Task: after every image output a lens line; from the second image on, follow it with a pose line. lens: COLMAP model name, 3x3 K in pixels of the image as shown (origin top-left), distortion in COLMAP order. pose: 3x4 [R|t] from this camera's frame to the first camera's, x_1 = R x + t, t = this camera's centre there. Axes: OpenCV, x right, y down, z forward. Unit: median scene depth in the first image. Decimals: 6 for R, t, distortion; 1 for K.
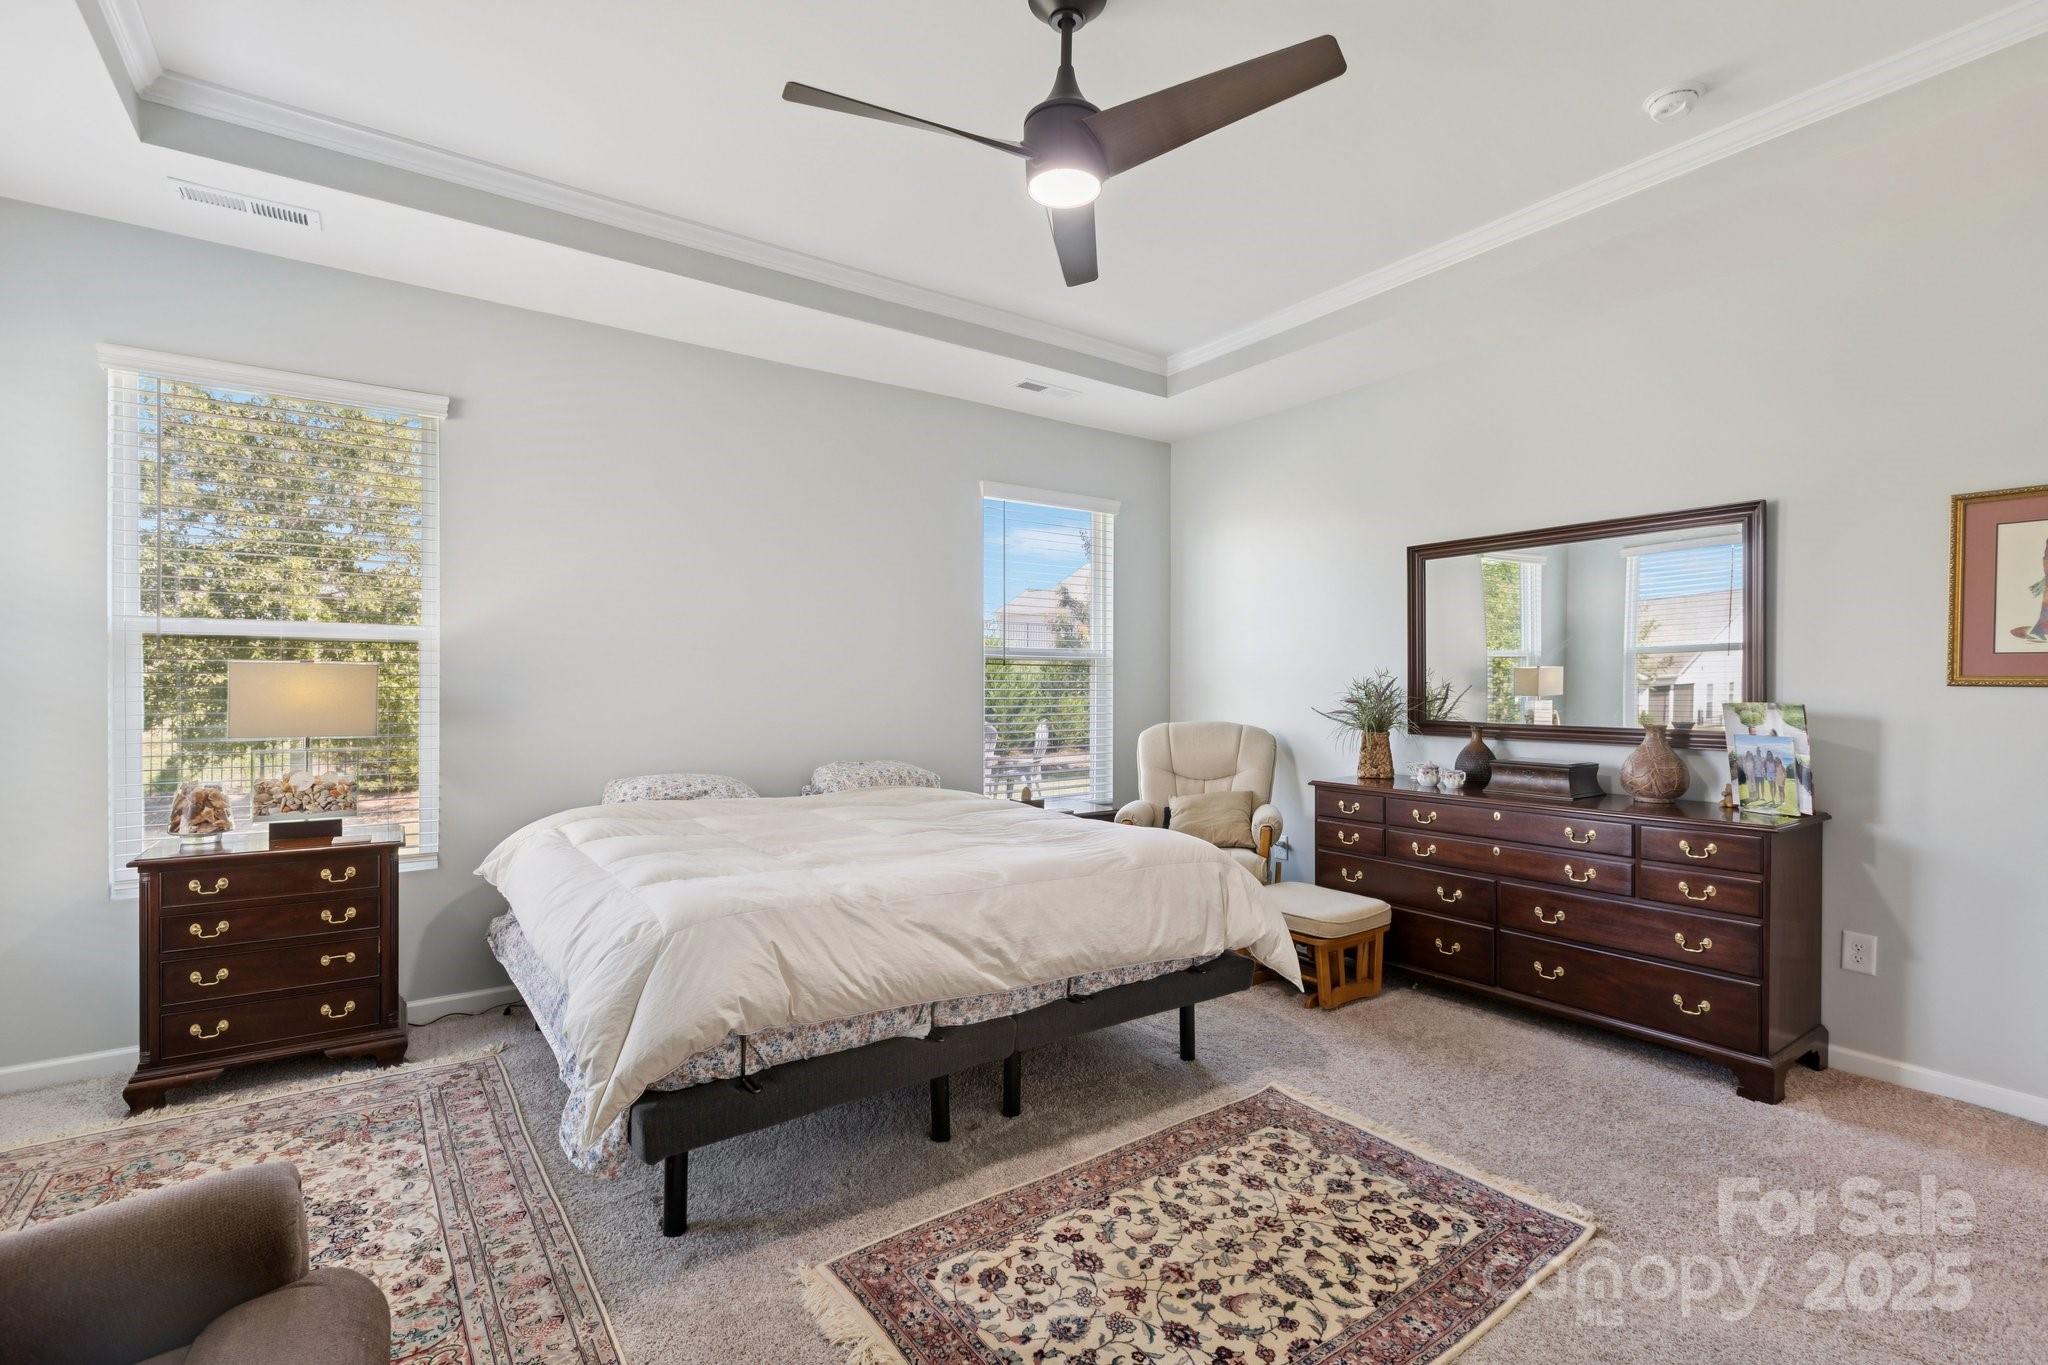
lens RADIAL K [[926.2, 0, 1022.9], [0, 926.2, 686.0], [0, 0, 1]] dist [0.001725, 0.000760]
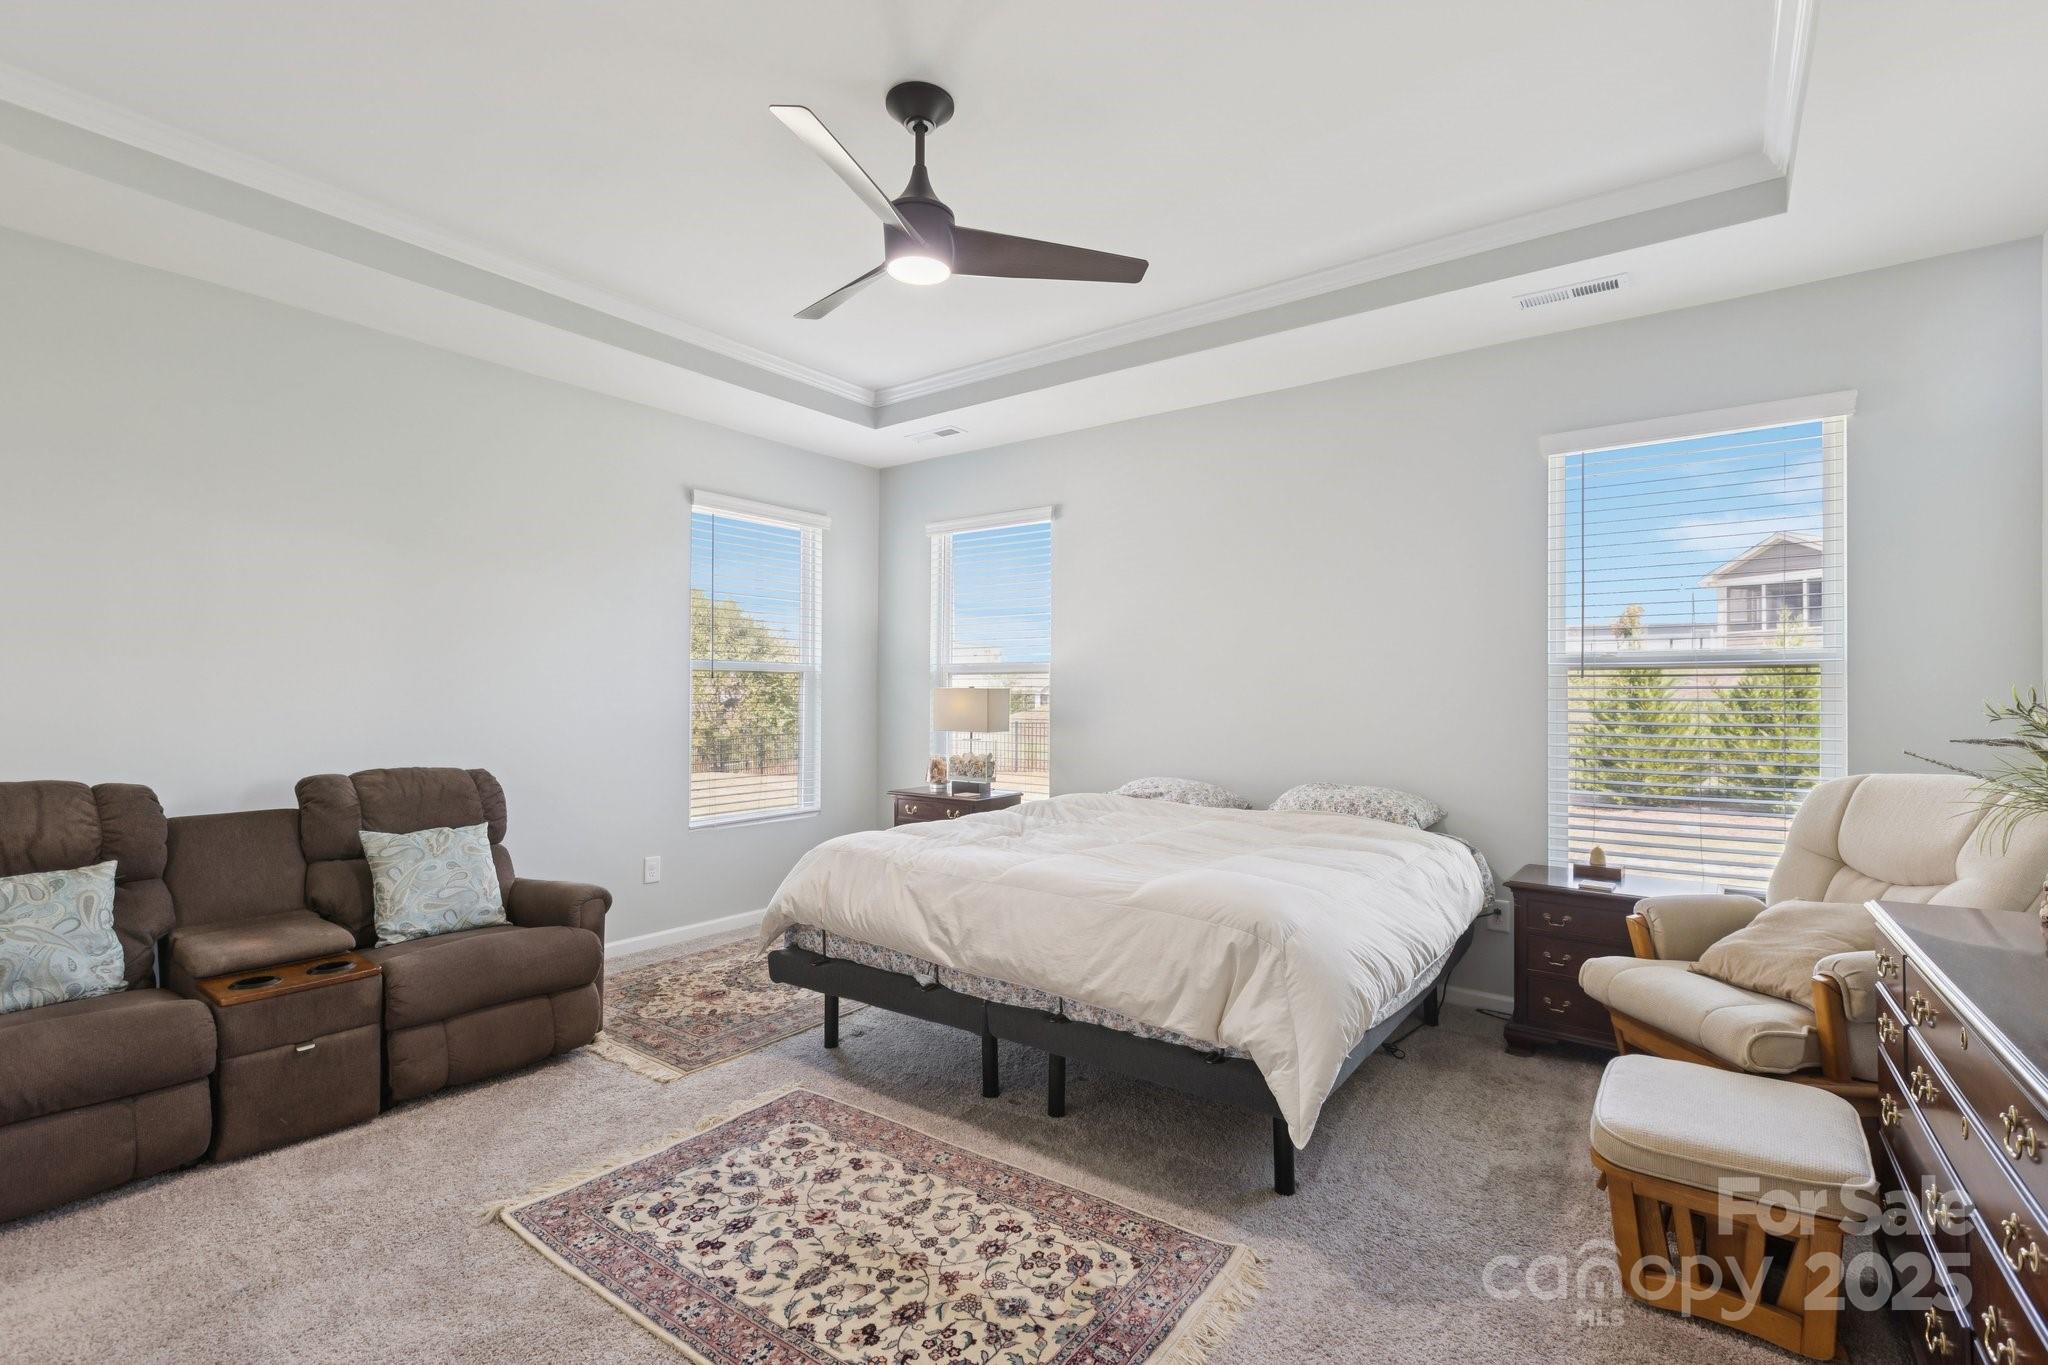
lens RADIAL K [[926.2, 0, 1017.4], [0, 926.2, 686.4], [0, 0, 1]] dist [0.001725, 0.000760]
pose [[0.312511, -0.013831, -0.949813, 1.190008], [-0.005561, 0.999850, -0.016389, -0.001138], [0.949898, 0.010403, 0.312388, 0.773932]]
